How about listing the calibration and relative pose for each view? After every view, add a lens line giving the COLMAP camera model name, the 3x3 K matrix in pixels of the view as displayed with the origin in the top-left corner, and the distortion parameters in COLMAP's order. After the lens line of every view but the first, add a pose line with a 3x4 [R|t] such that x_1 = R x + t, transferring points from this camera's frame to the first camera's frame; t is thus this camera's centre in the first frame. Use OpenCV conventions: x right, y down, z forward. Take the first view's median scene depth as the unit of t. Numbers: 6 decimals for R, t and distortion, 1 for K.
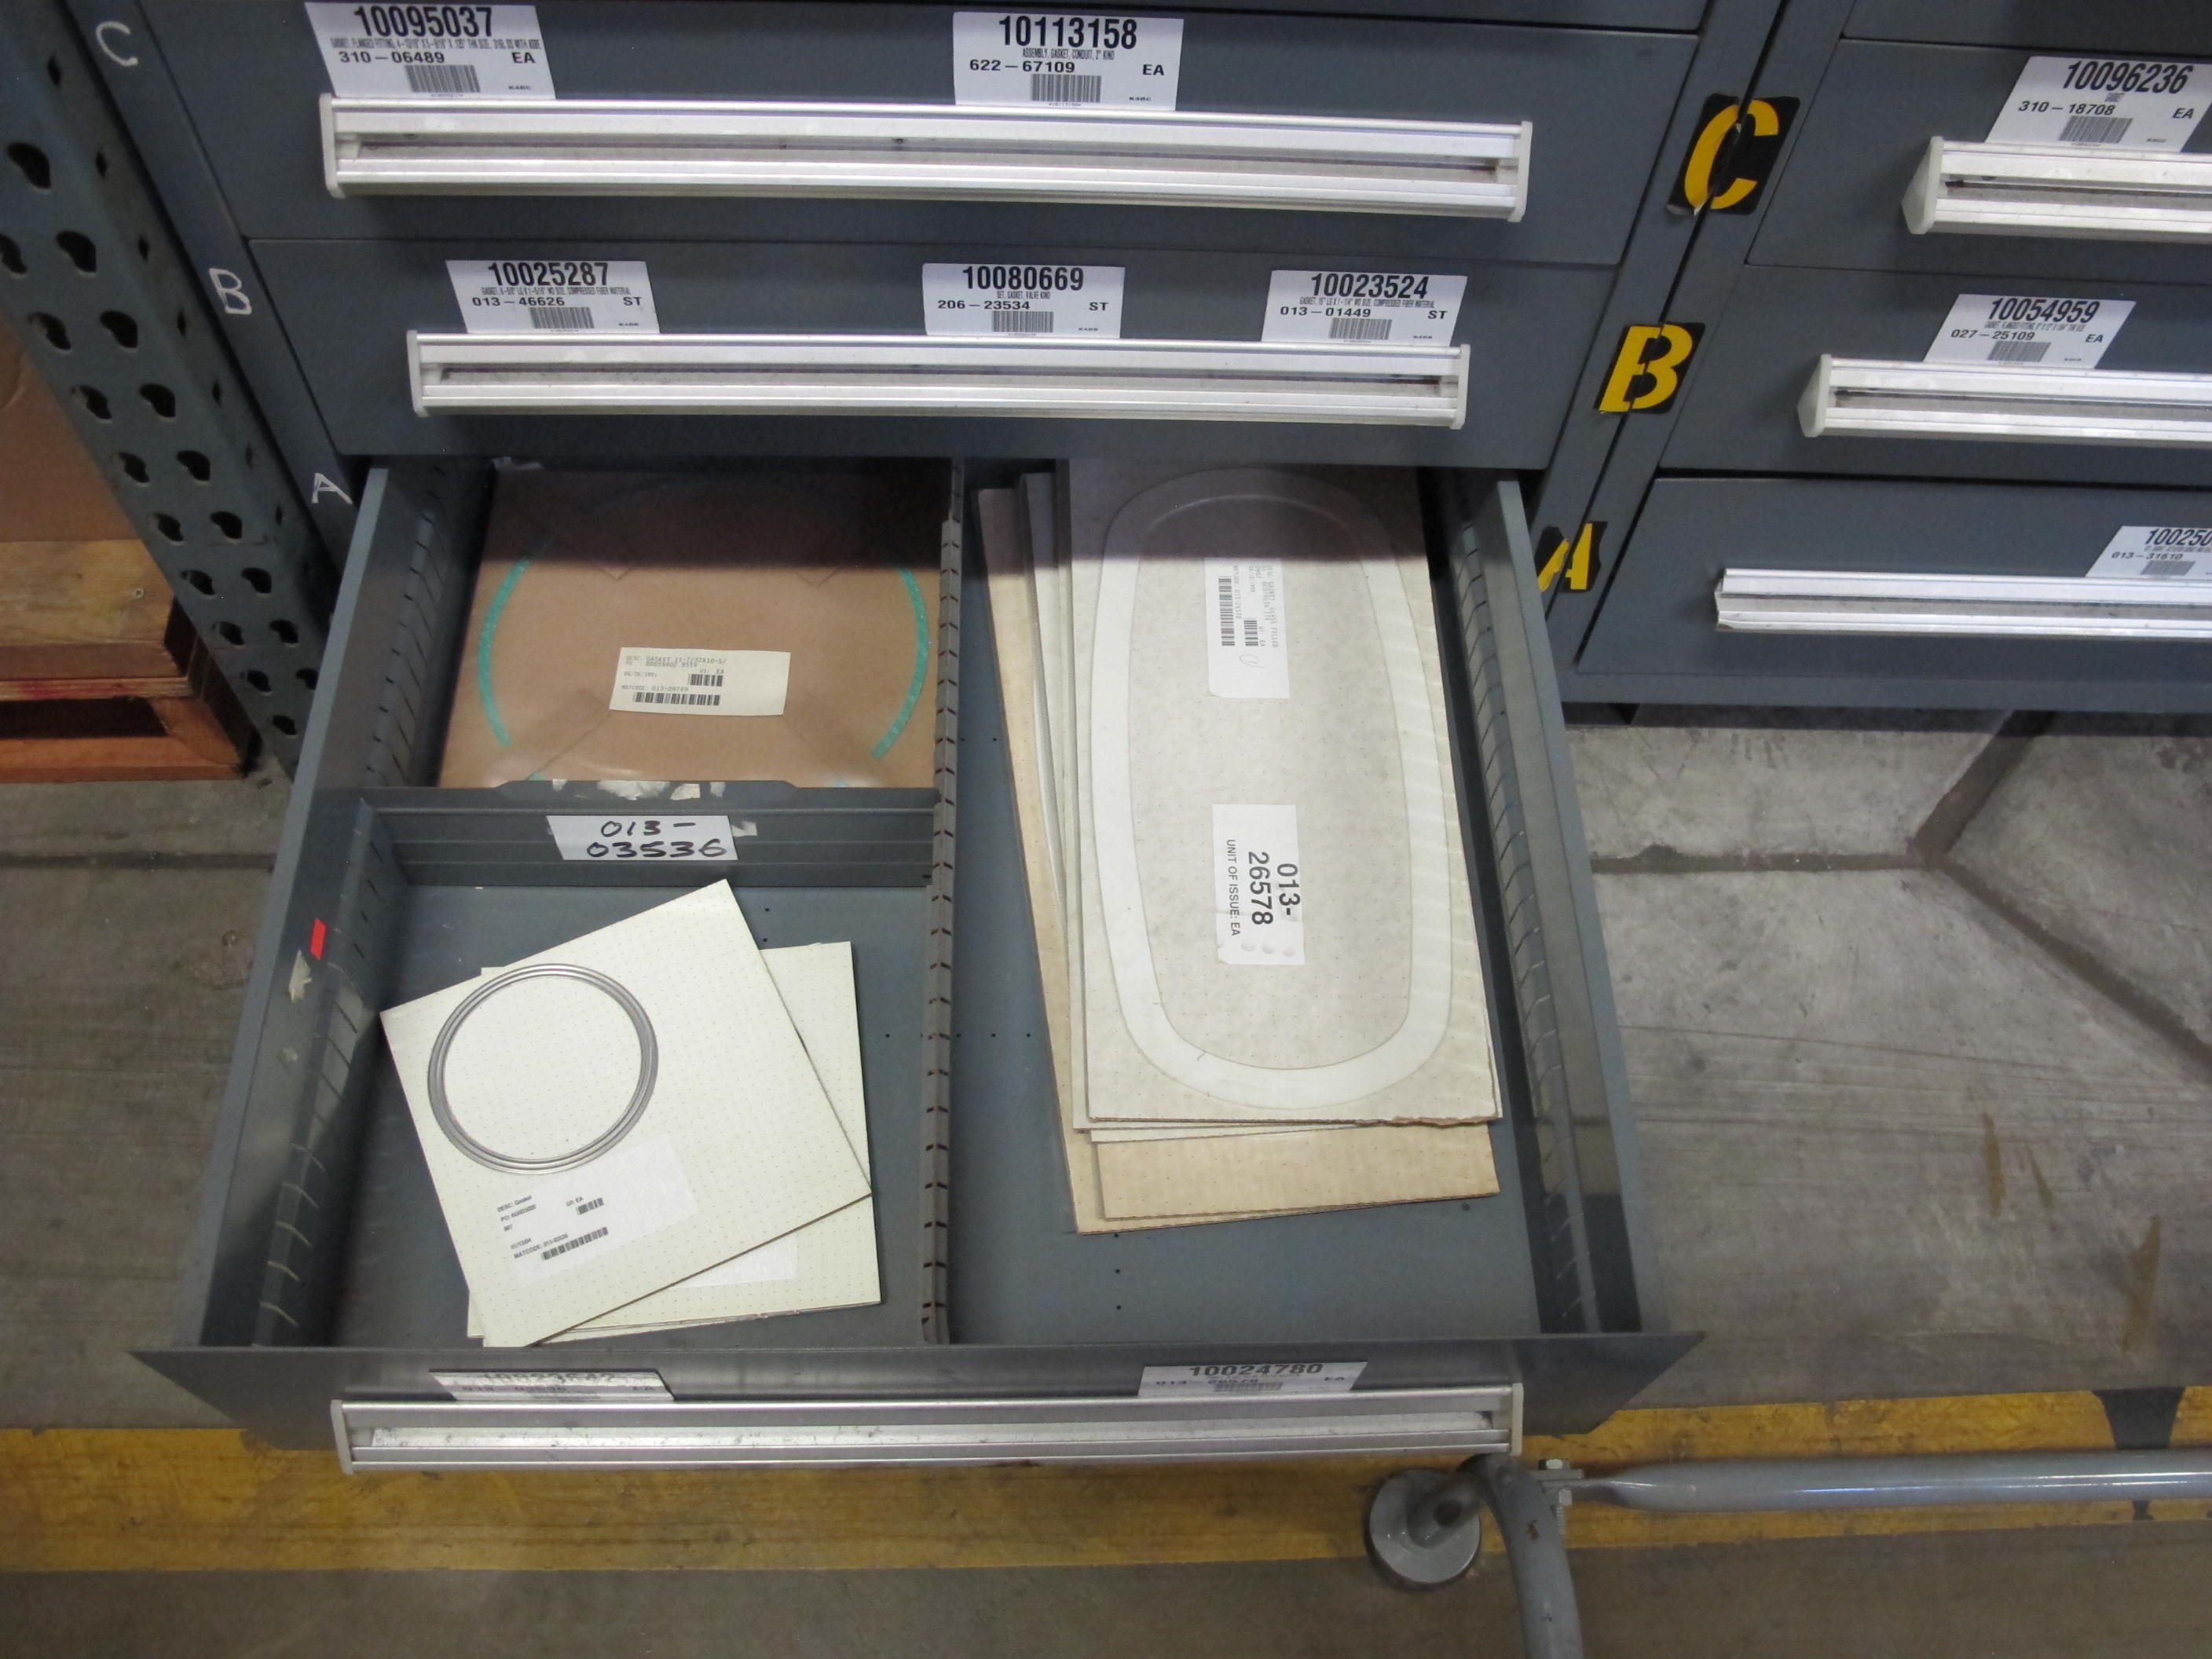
lens RADIAL K [[1866.0, 0, 1125.5], [0, 1866.0, 810.5], [0, 0, 1]] dist [-0.145726, 0.105513]
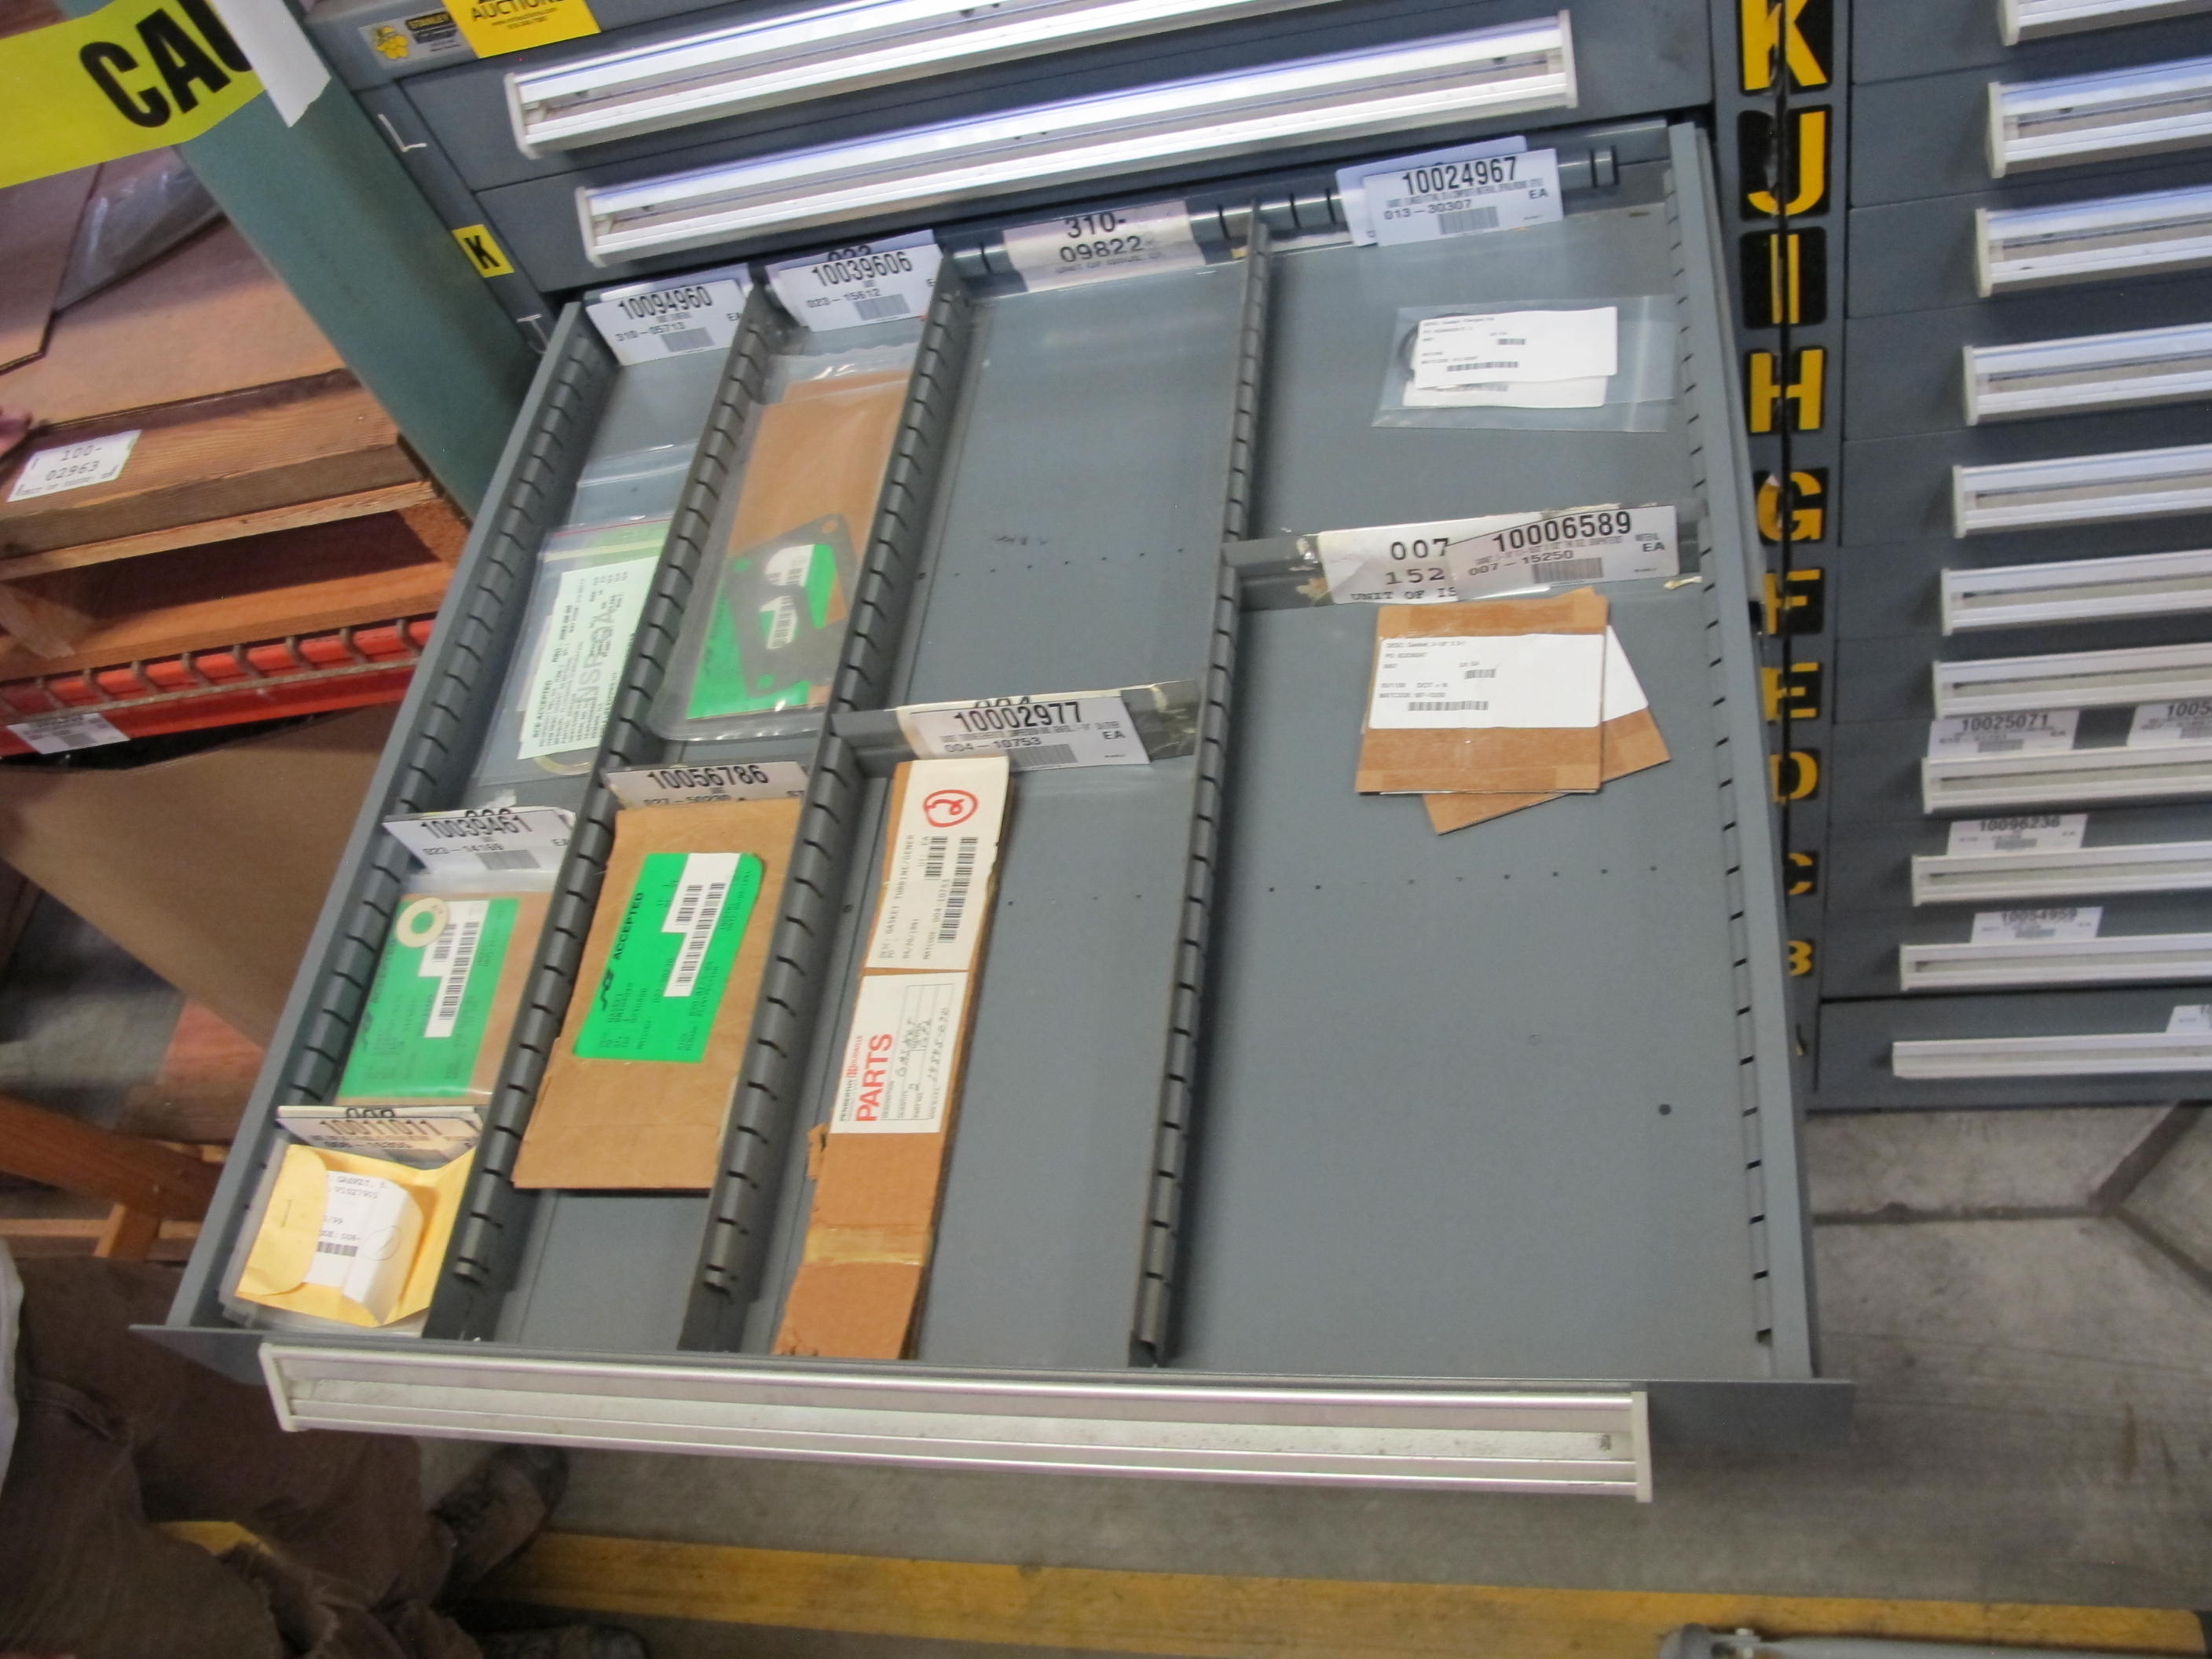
lens RADIAL K [[1860.4, 0, 1118.7], [0, 1860.4, 800.8], [0, 0, 1]] dist [-0.143806, 0.103954]
pose [[0.934838, -0.072838, -0.347523, 0.253639], [0.054436, 0.996563, -0.062440, -0.261079], [0.350877, 0.039454, 0.935590, -0.610155]]
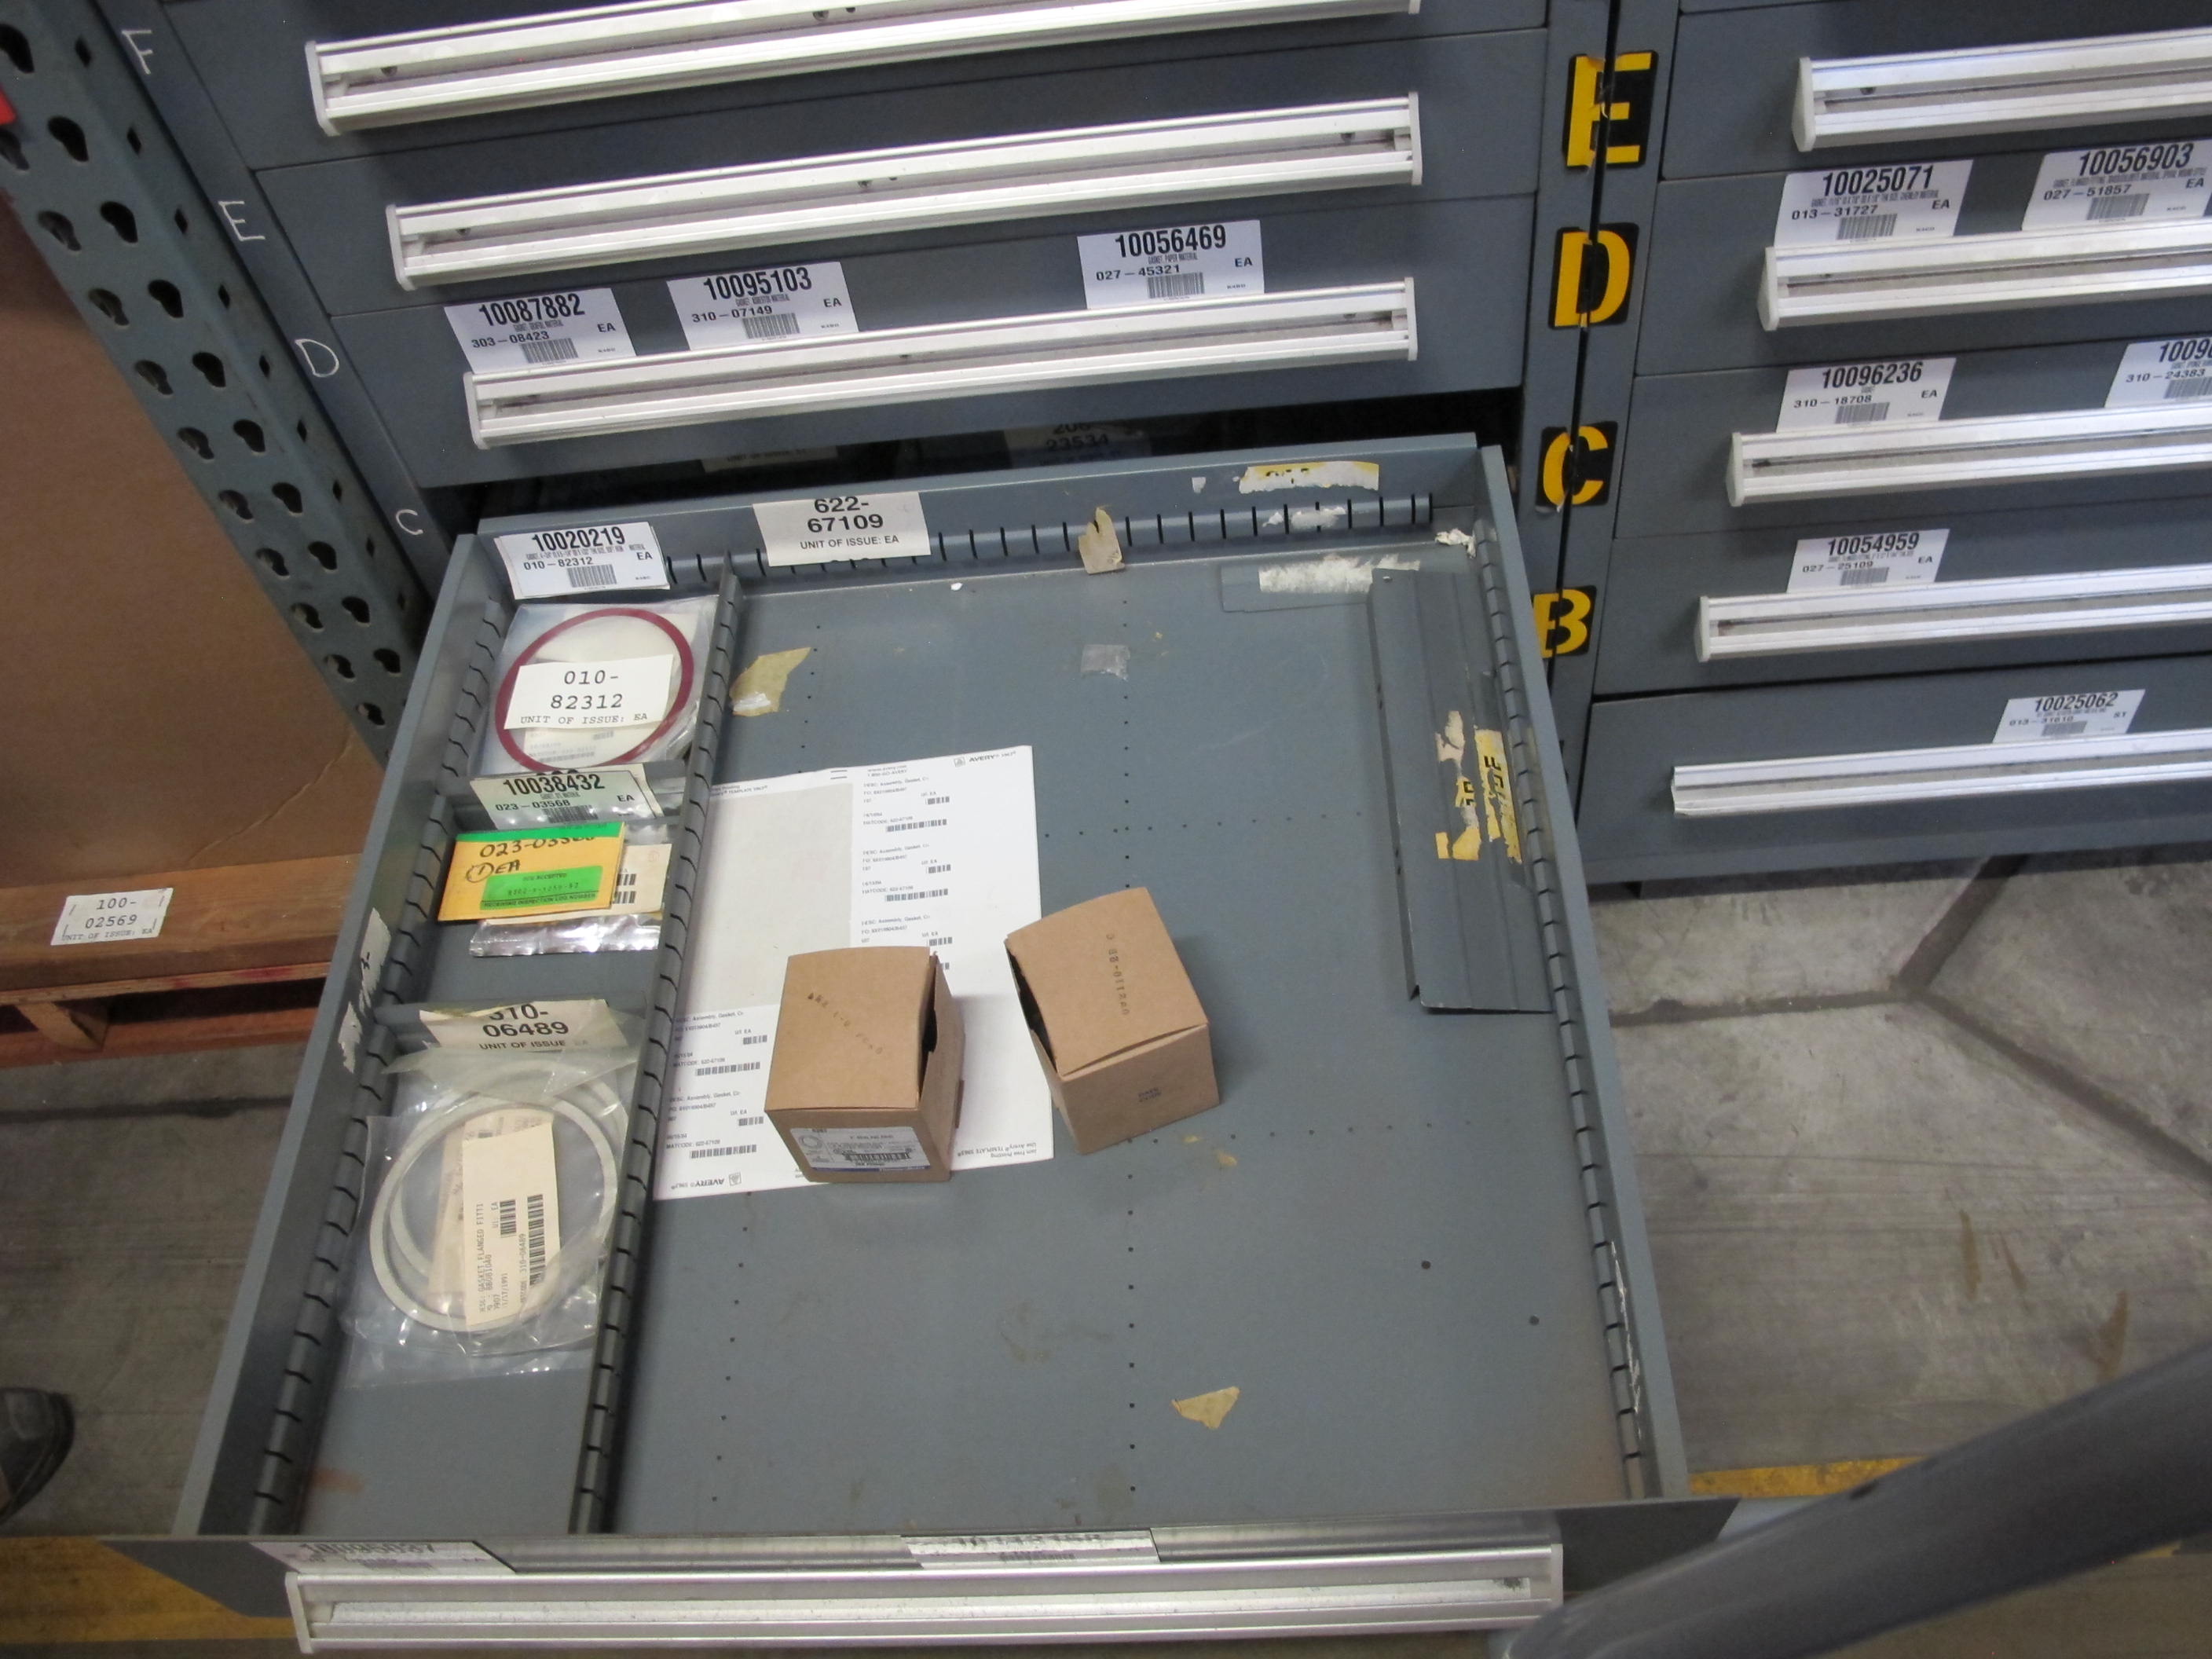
lens RADIAL K [[1862.9, 0, 1107.6], [0, 1862.9, 805.8], [0, 0, 1]] dist [-0.148667, 0.110420]
pose [[0.986069, -0.084413, -0.143325, 0.125330], [0.068722, 0.991430, -0.111107, 0.002172], [0.151476, 0.099710, 0.983419, -0.234225]]
